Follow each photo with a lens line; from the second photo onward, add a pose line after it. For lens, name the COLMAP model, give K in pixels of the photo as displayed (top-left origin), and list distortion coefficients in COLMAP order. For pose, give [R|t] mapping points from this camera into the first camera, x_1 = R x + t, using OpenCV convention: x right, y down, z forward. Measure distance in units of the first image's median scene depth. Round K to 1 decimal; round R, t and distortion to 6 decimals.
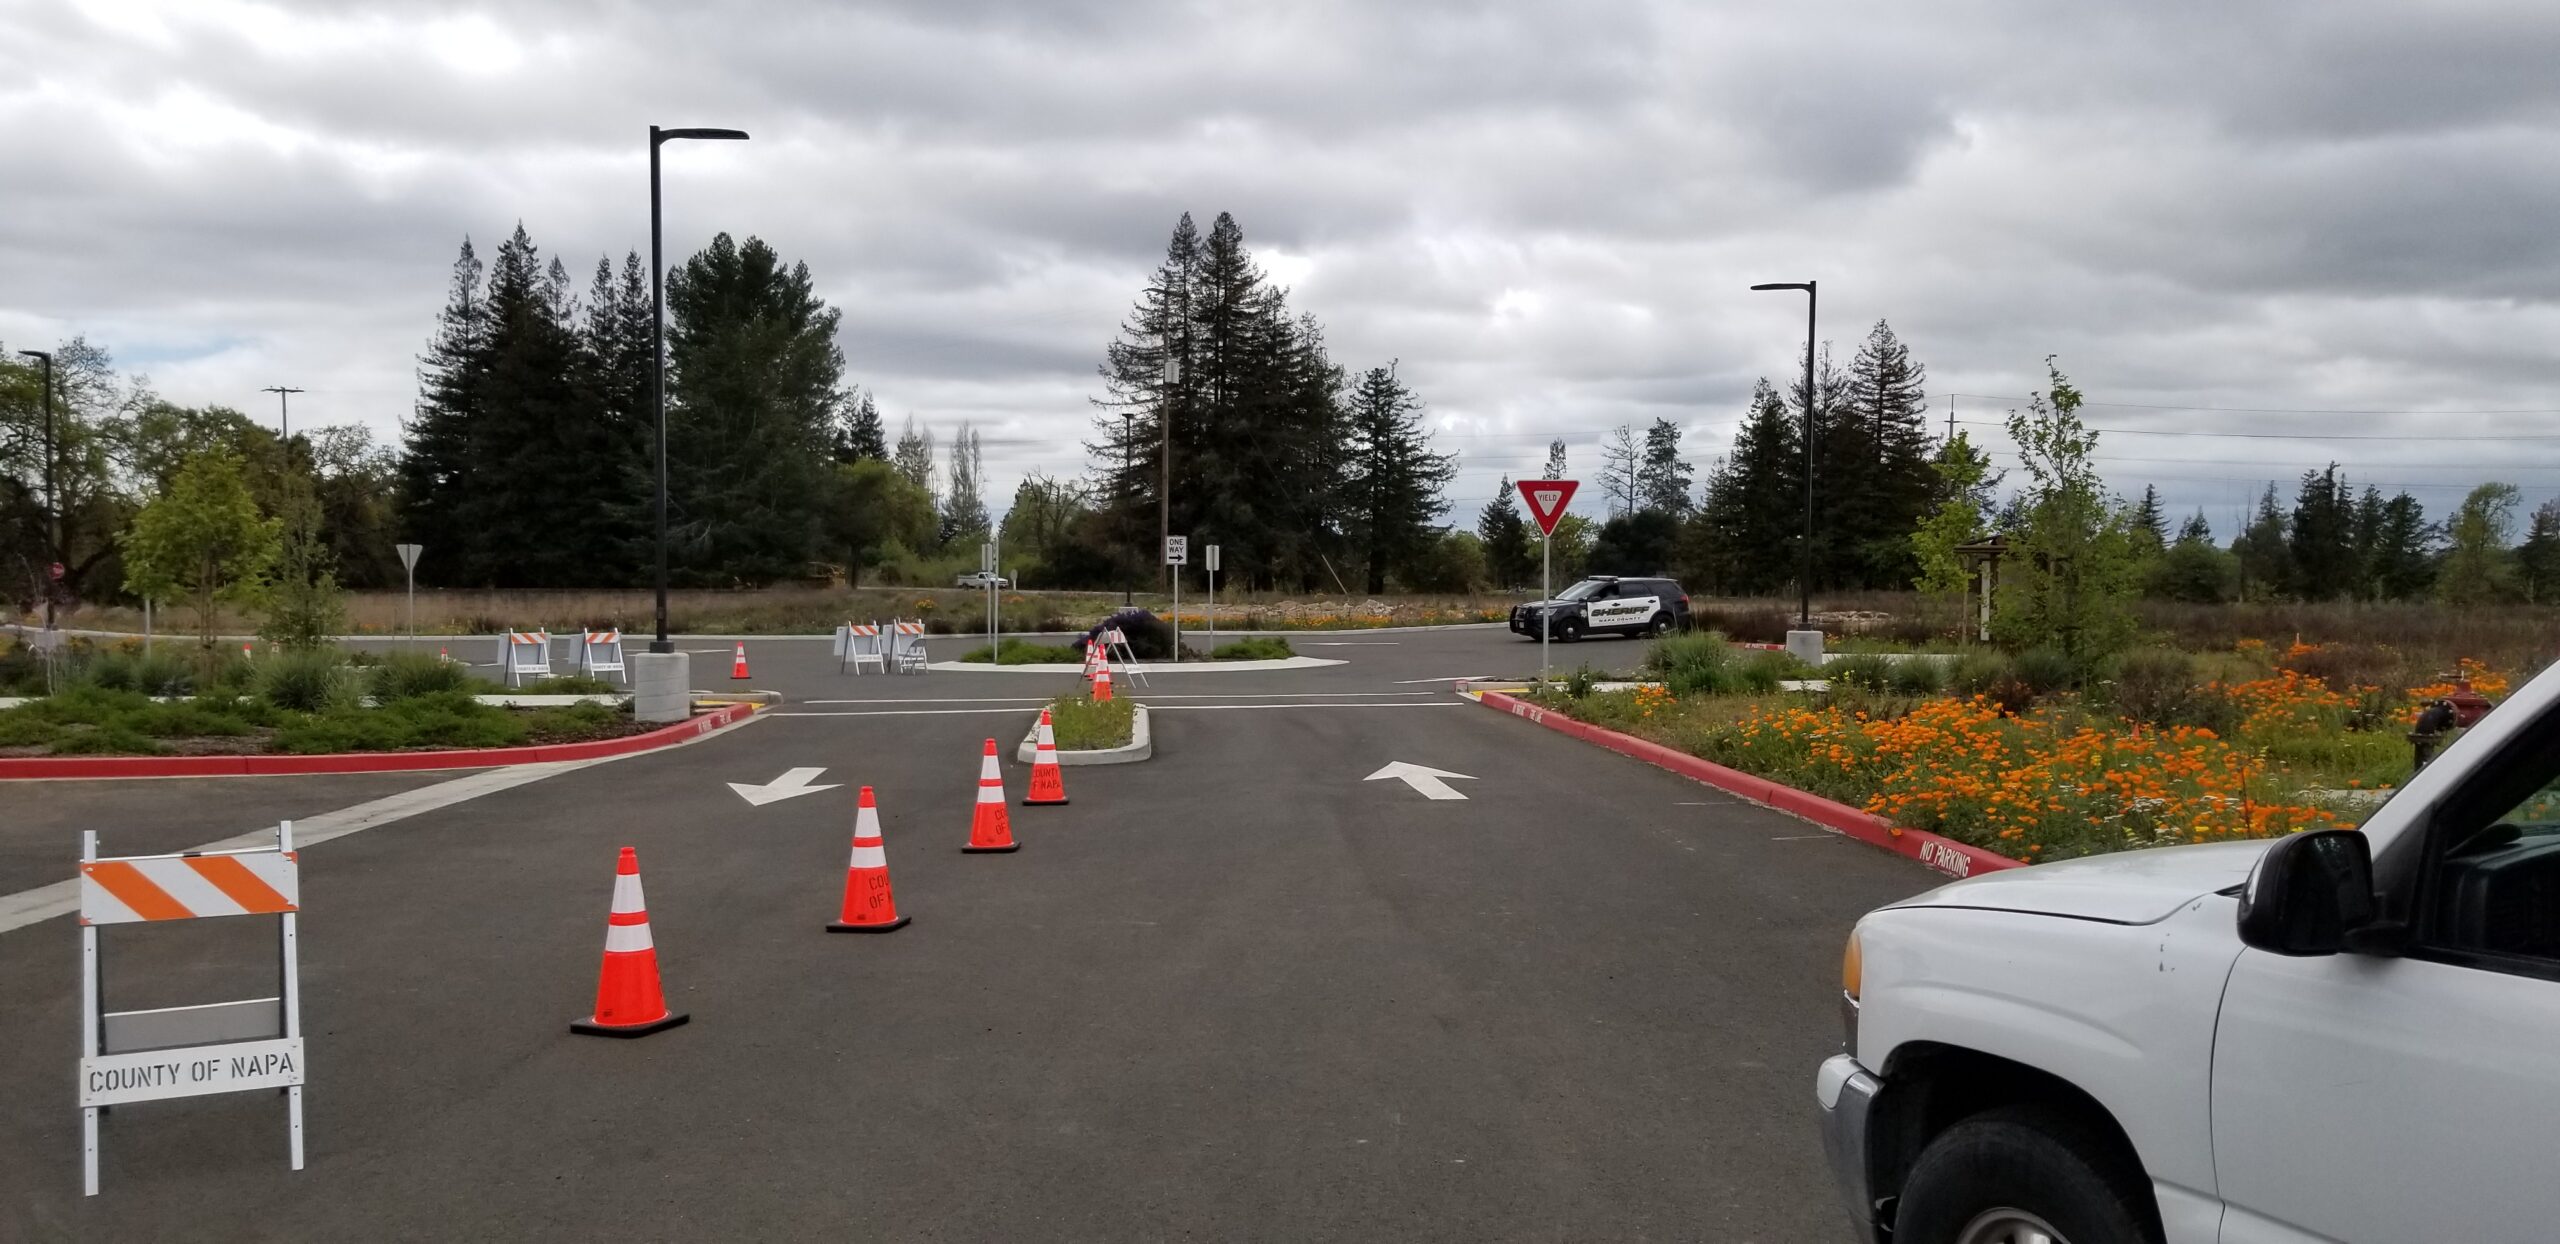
lens RADIAL K [[1962.1, 0, 1276.1], [0, 1962.1, 653.2], [0, 0, 1]] dist [0.061283, -0.119938]
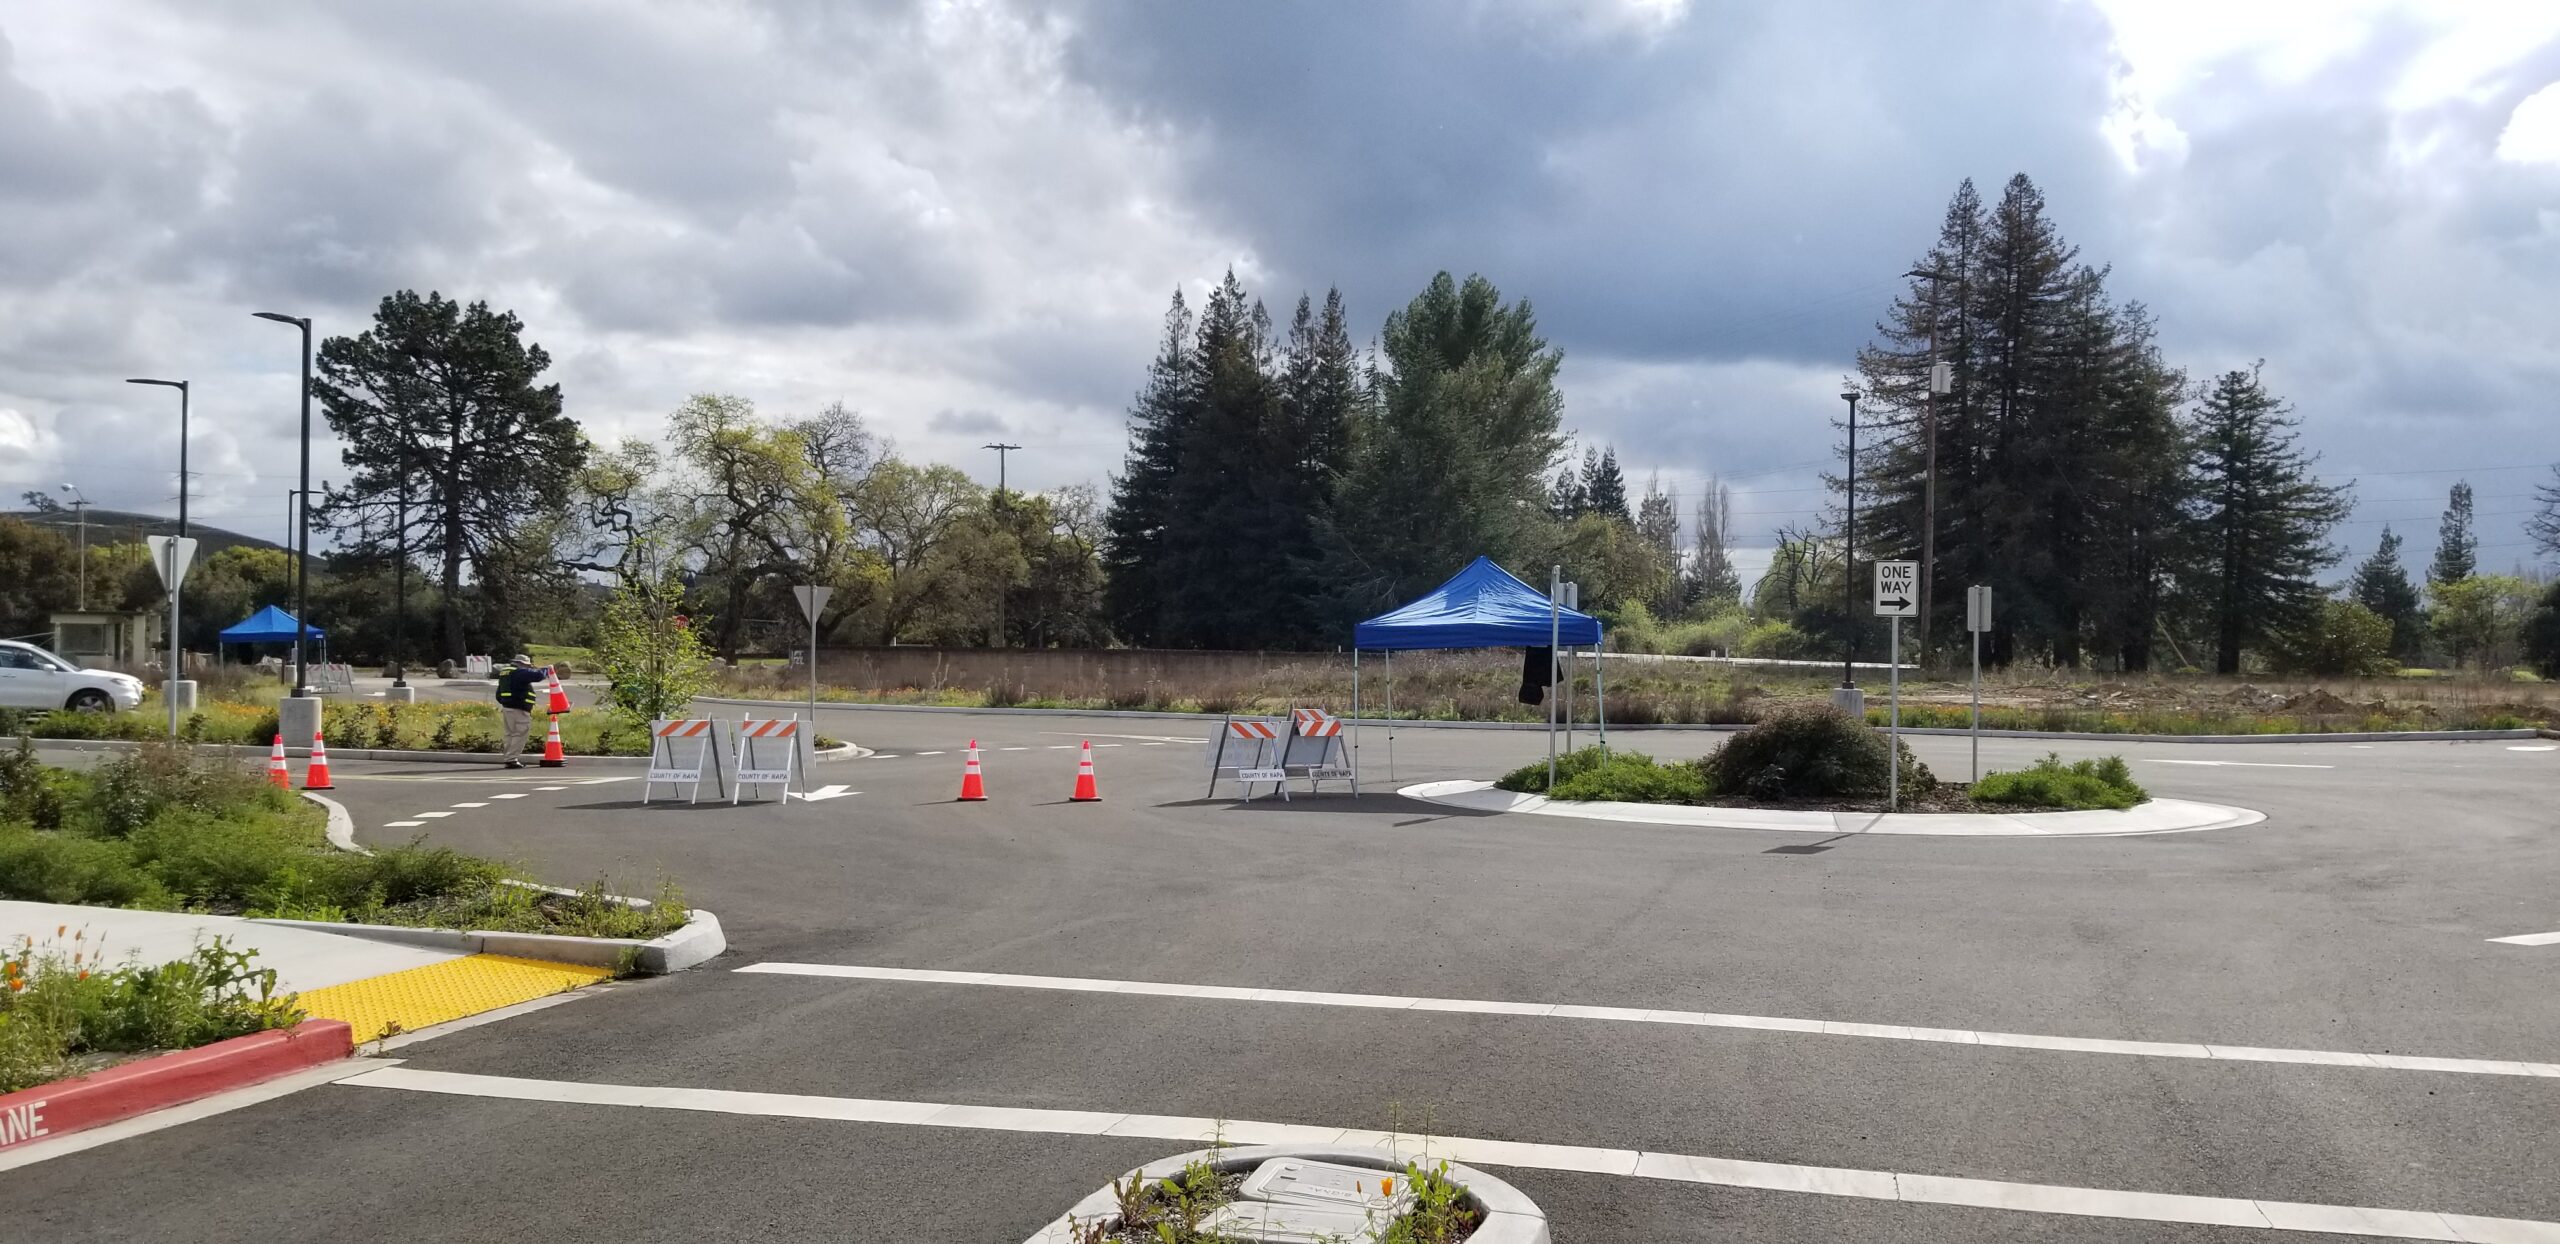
lens RADIAL K [[1962.1, 0, 1276.1], [0, 1962.1, 653.2], [0, 0, 1]] dist [0.061283, -0.119938]
pose [[0.927015, 0.015078, -0.374721, -0.003042], [-0.027857, 0.999200, -0.028709, -0.005914], [0.373988, 0.037053, 0.926693, 0.166652]]
